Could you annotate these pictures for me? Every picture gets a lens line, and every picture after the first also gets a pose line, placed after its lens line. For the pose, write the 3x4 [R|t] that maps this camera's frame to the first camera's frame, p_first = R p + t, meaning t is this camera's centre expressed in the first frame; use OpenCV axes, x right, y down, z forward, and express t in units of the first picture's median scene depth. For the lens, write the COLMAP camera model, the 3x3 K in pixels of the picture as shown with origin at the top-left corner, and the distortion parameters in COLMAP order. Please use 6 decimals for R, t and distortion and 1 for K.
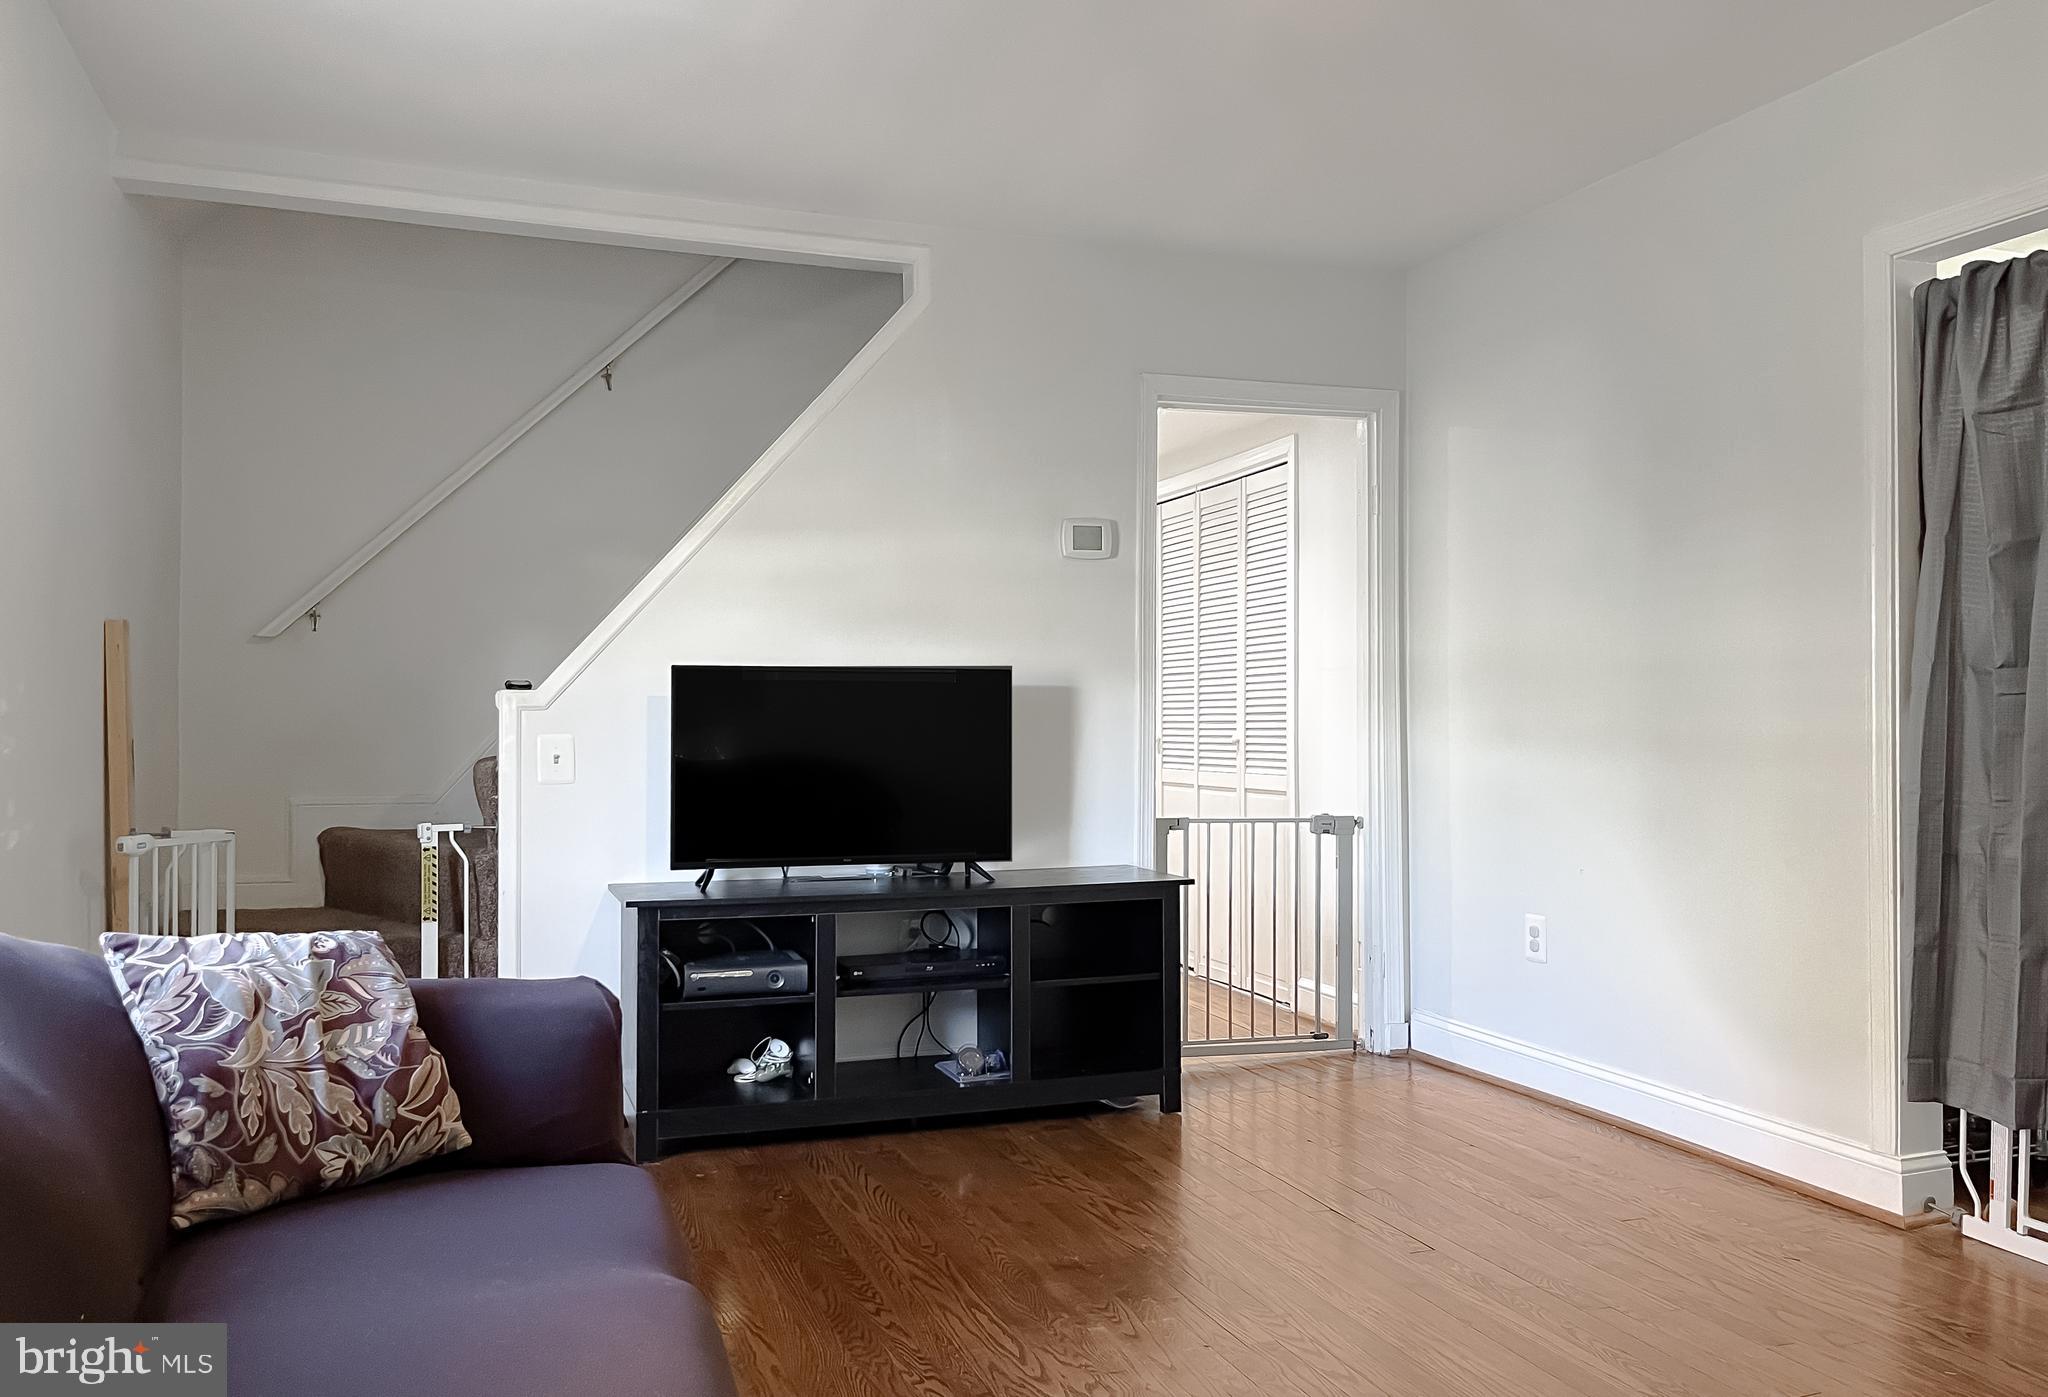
lens RADIAL K [[1585.9, 0, 1034.1], [0, 1585.9, 708.6], [0, 0, 1]] dist [0.068665, -0.083978]
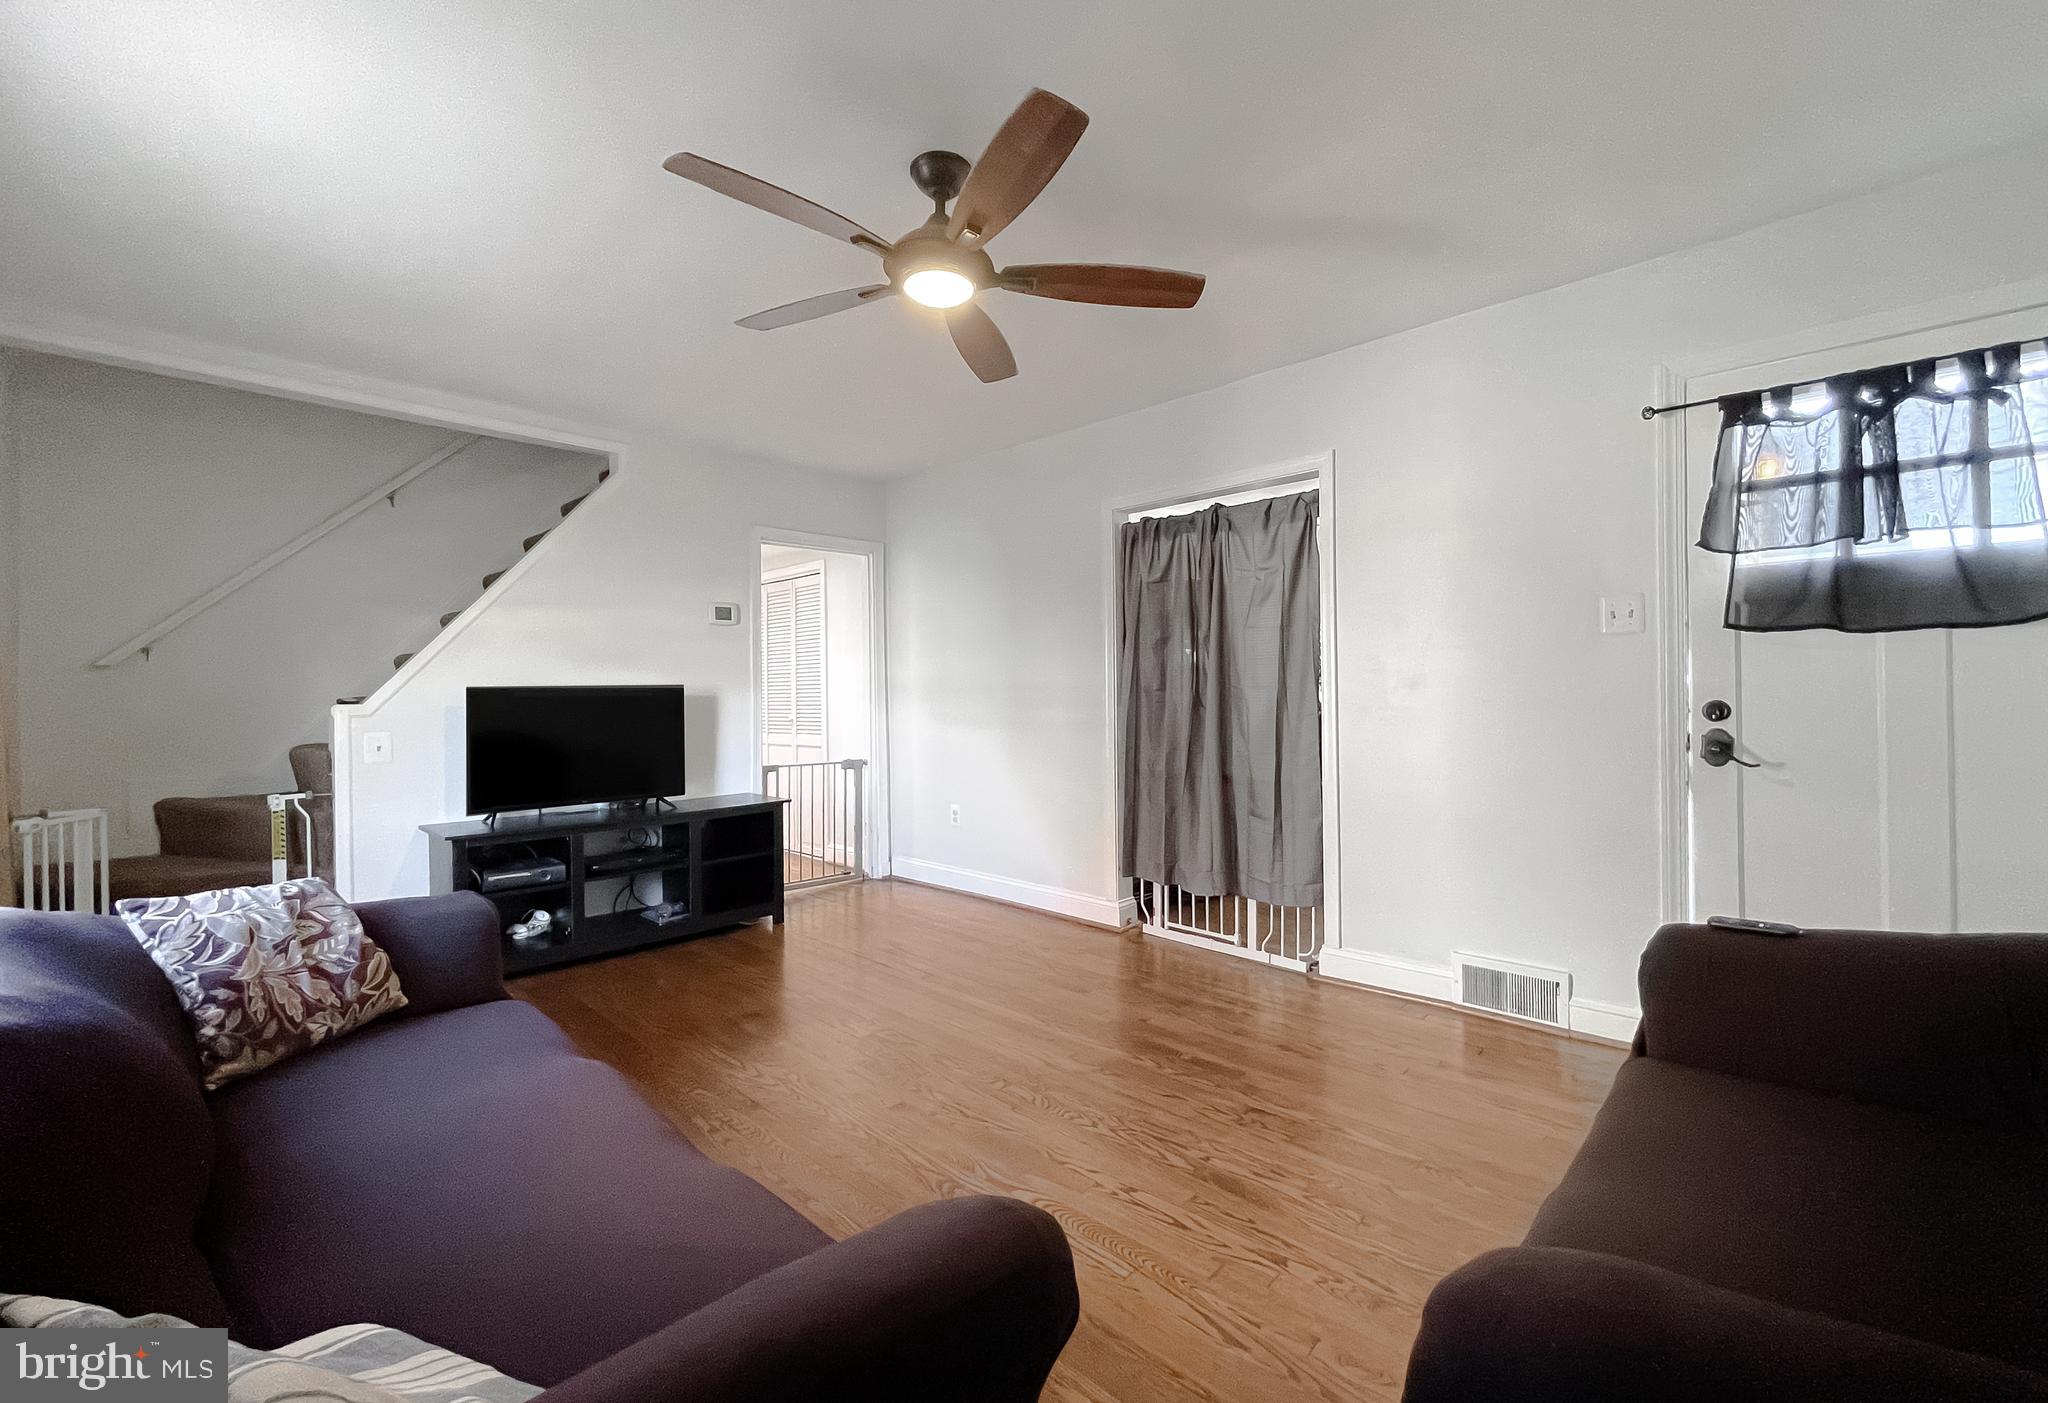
lens RADIAL K [[849.2, 0, 1026.1], [0, 849.2, 689.6], [0, 0, 1]] dist [-0.002211, 0.001731]
pose [[0.896924, -0.006853, 0.442132, -0.111489], [0.005215, 0.999974, 0.004922, -0.030887], [-0.442154, -0.002109, 0.896936, -0.030135]]
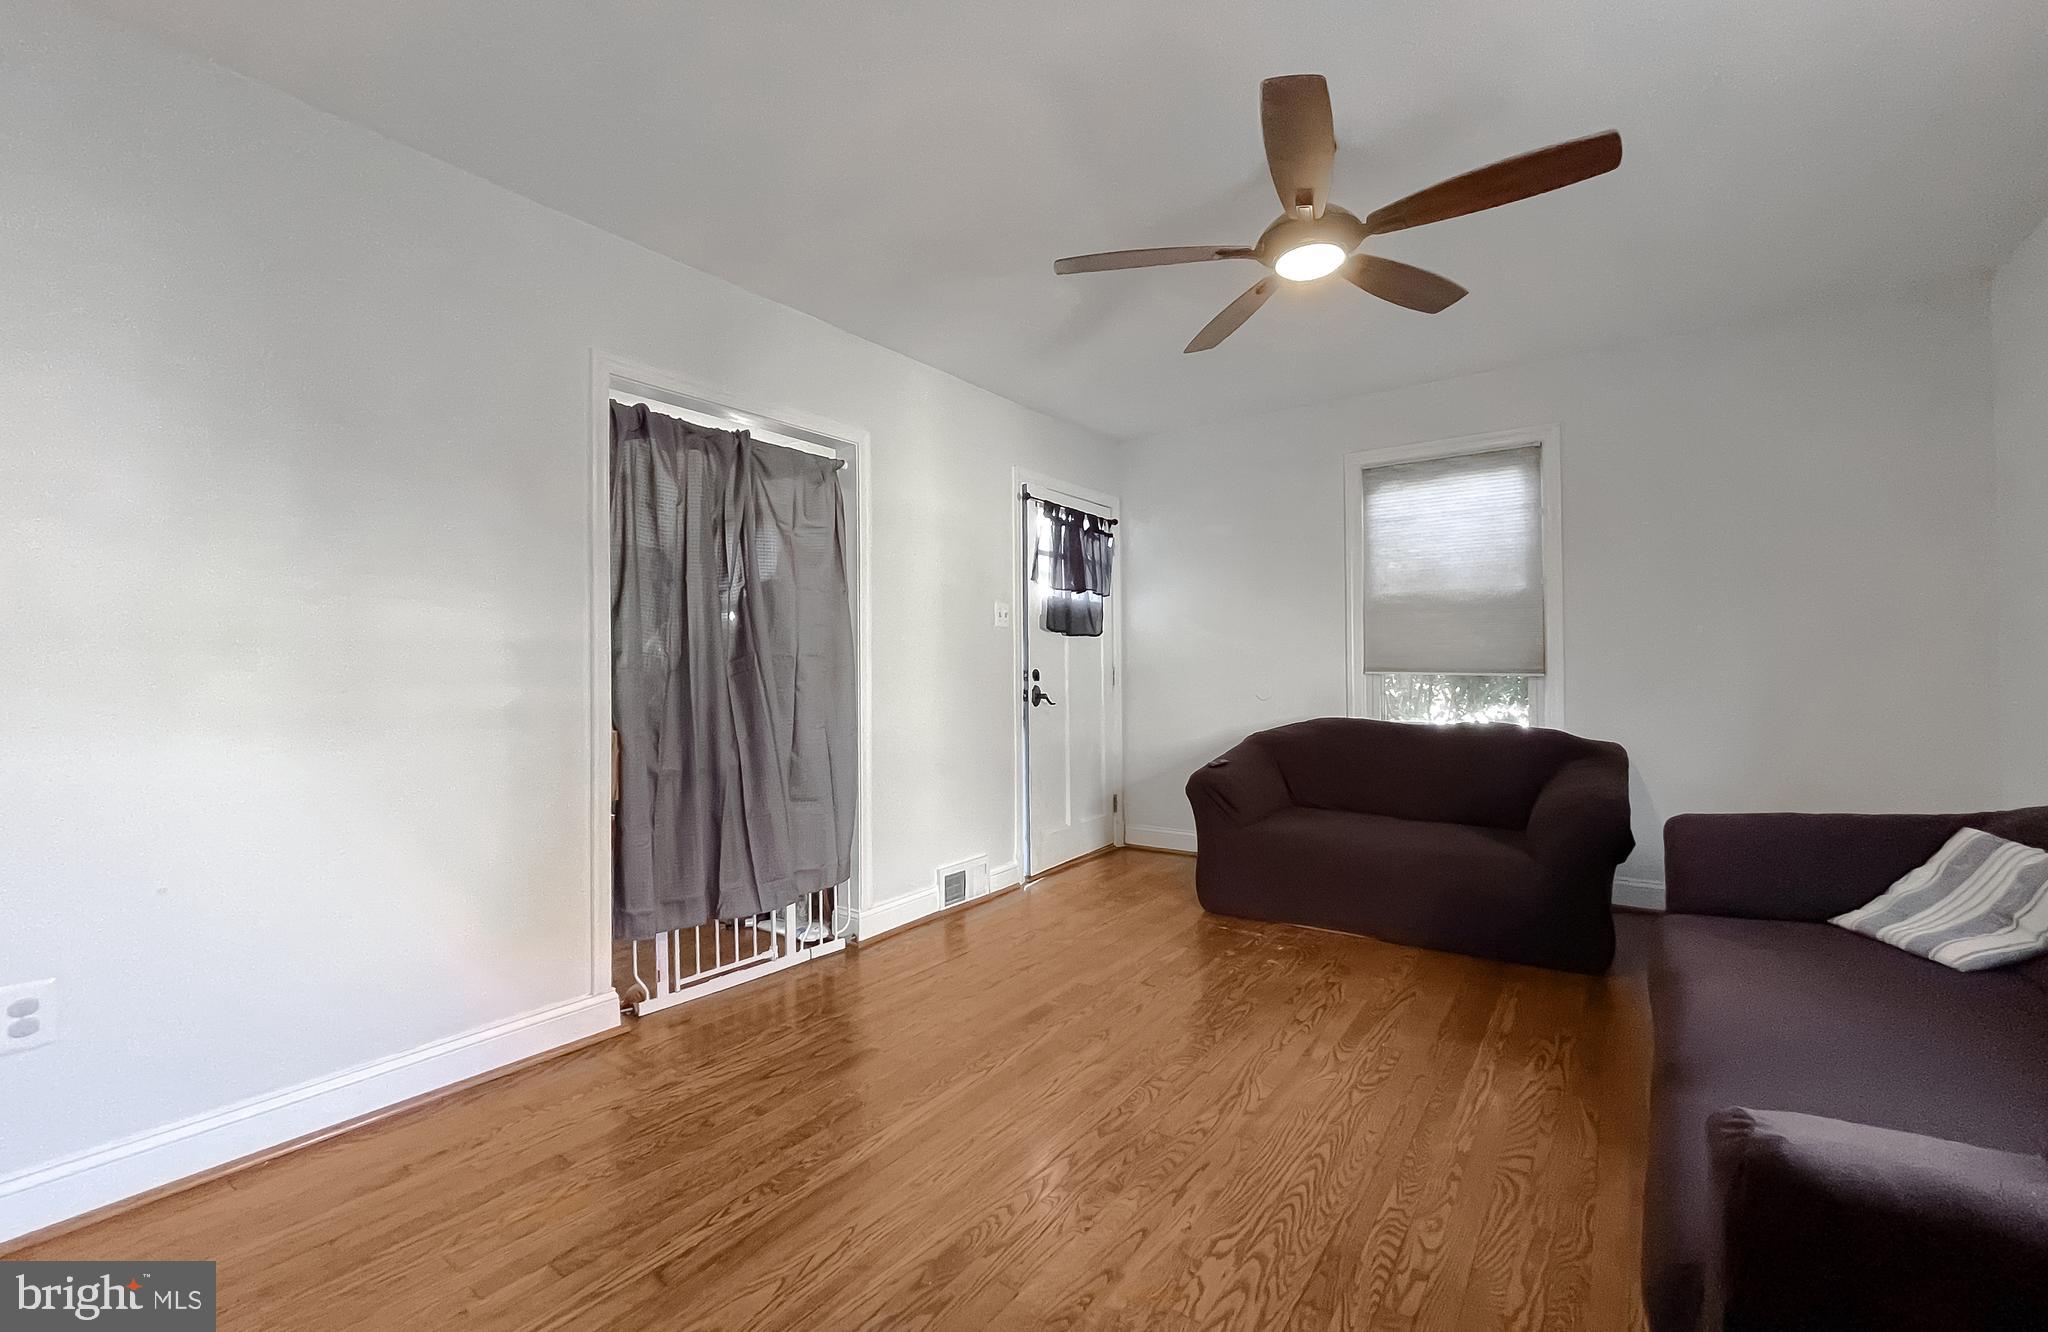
lens RADIAL K [[822.7, 0, 1029.6], [0, 822.7, 665.5], [0, 0, 1]] dist [0.001395, -0.000119]
pose [[-0.547290, 0.014499, 0.836817, -0.291039], [0.004858, 0.999888, -0.014148, -0.003053], [-0.836929, -0.003678, -0.547299, 1.051294]]
